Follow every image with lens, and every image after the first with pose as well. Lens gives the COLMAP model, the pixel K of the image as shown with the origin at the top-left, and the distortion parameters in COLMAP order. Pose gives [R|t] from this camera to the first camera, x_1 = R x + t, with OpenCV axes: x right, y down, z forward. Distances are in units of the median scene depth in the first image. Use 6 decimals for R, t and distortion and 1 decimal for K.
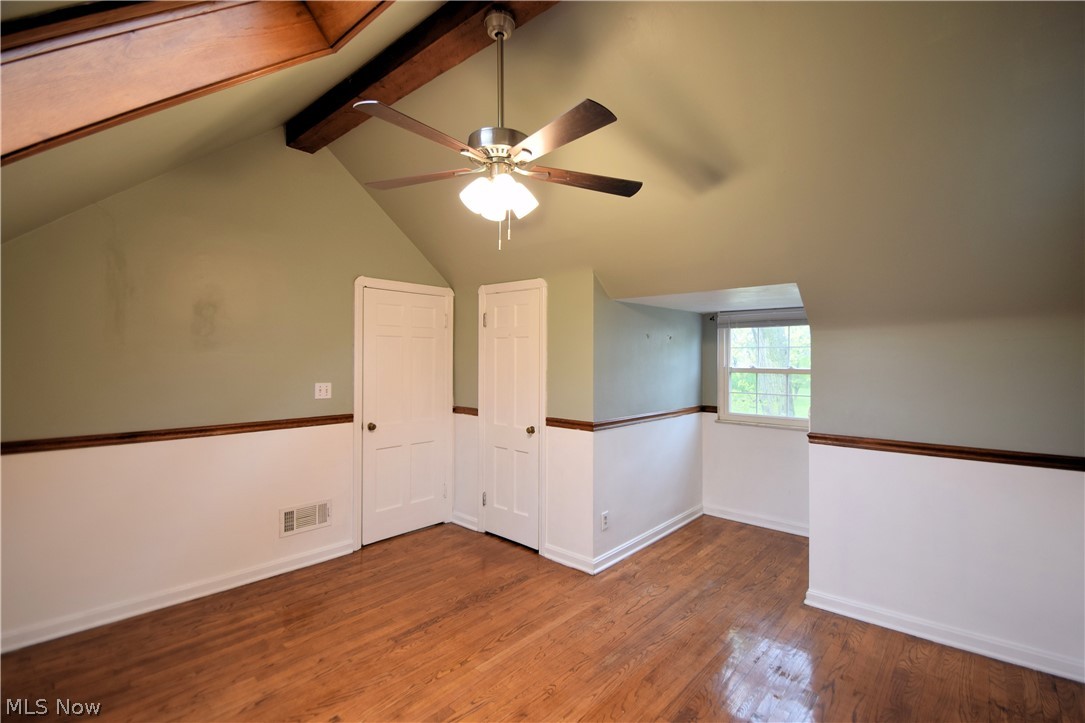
lens RADIAL K [[491.8, 0, 543.1], [0, 491.8, 358.1], [0, 0, 1]] dist [0.009080, -0.001009]
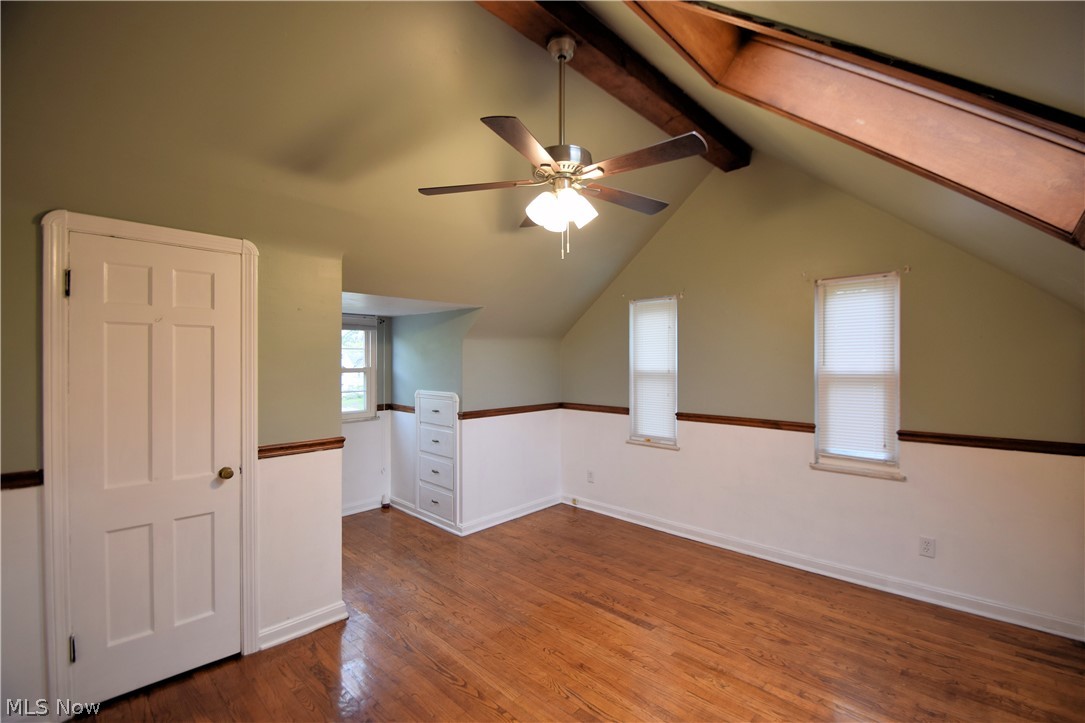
lens RADIAL K [[491.8, 0, 543.1], [0, 491.8, 358.1], [0, 0, 1]] dist [0.009080, -0.001009]
pose [[0.029127, -0.004409, 0.999566, -0.837510], [0.000871, 0.999990, 0.004385, -0.007367], [-0.999575, 0.000743, 0.029130, 0.733352]]
